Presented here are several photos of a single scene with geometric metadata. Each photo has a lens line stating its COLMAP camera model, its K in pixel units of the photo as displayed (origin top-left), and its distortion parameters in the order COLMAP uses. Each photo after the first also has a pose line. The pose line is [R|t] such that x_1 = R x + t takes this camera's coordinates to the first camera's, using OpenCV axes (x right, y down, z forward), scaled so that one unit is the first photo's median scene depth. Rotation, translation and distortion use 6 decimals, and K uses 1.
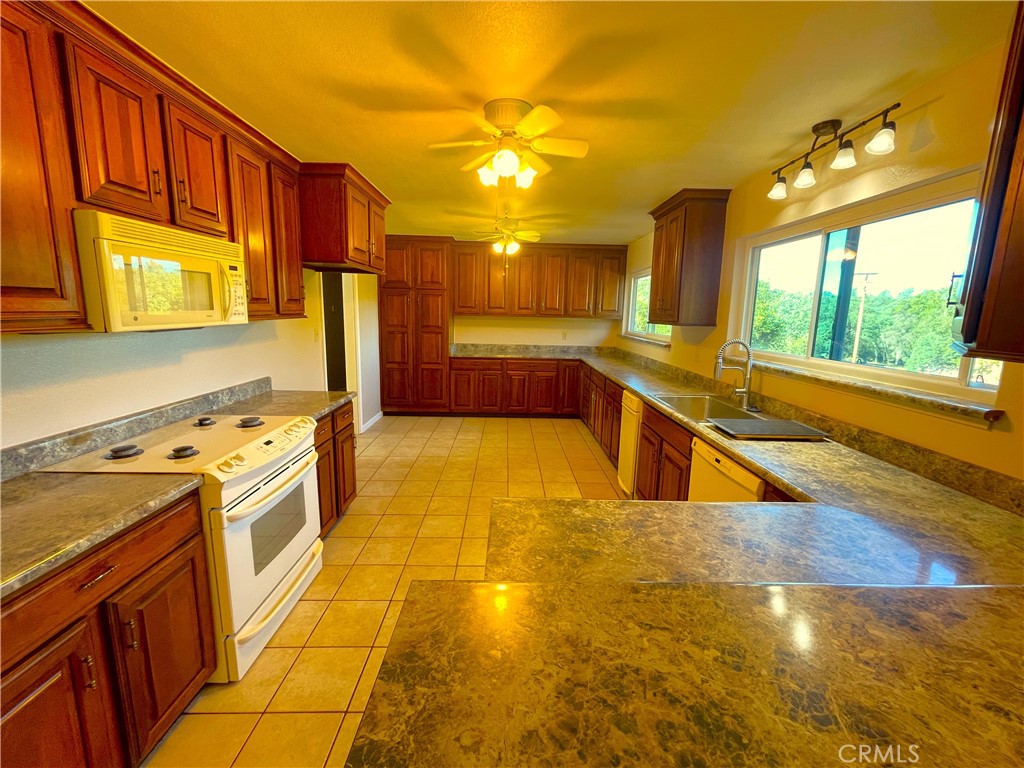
lens RADIAL K [[416.3, 0, 507.1], [0, 416.3, 382.6], [0, 0, 1]] dist [-0.002347, -0.000386]
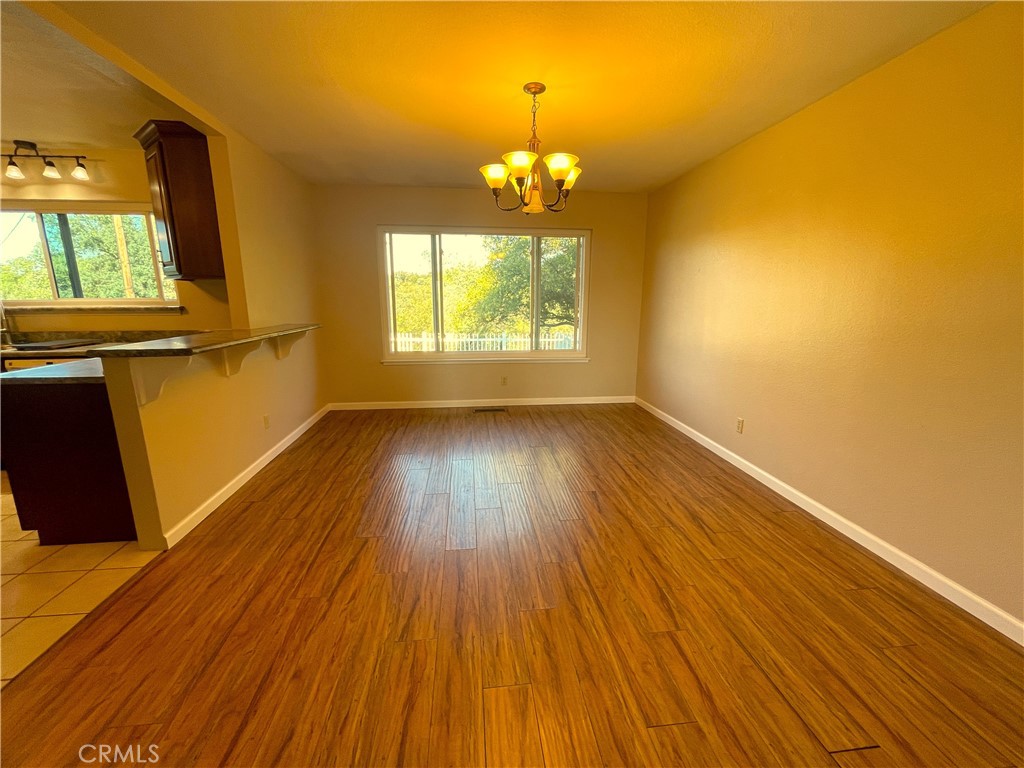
lens RADIAL K [[416.3, 0, 509.8], [0, 416.3, 383.8], [0, 0, 1]] dist [-0.002347, -0.000386]
pose [[-0.103397, -0.227106, 0.968366, -1.183402], [0.164089, 0.956349, 0.241808, 0.171265], [-0.981012, 0.183900, -0.061618, -0.544255]]
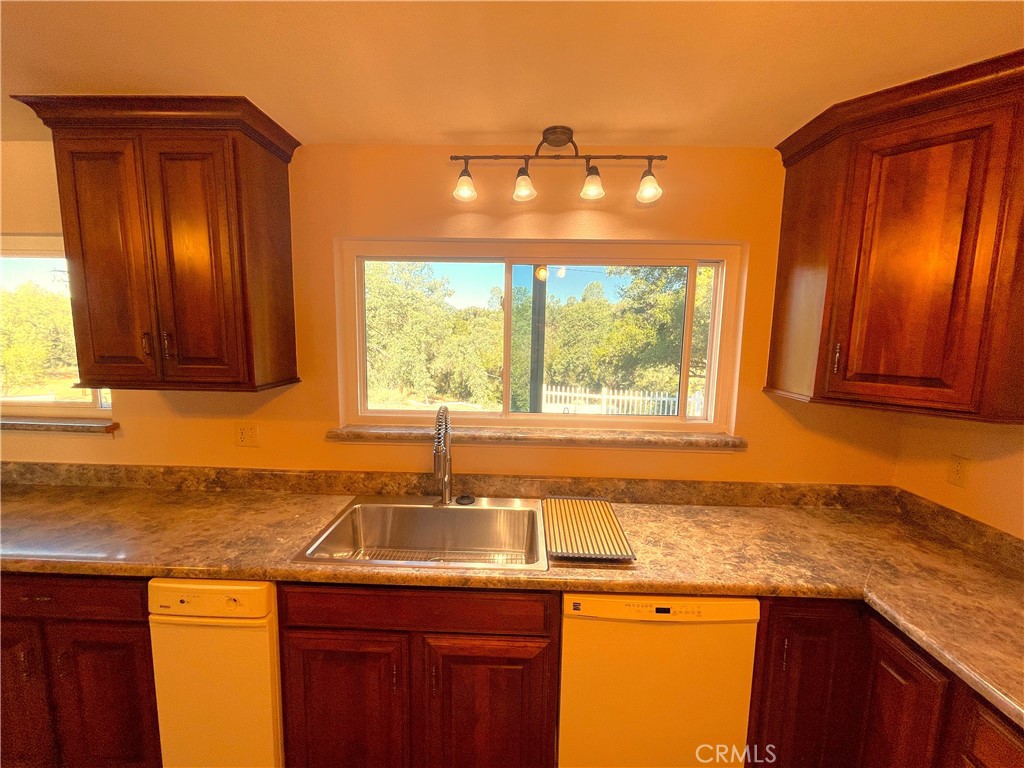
lens RADIAL K [[416.3, 0, 516.0], [0, 416.3, 378.8], [0, 0, 1]] dist [-0.002347, -0.000386]
pose [[0.026933, -0.136022, 0.990340, -0.091048], [0.151317, 0.979838, 0.130464, -0.291029], [-0.988118, 0.146341, 0.046973, 1.181130]]
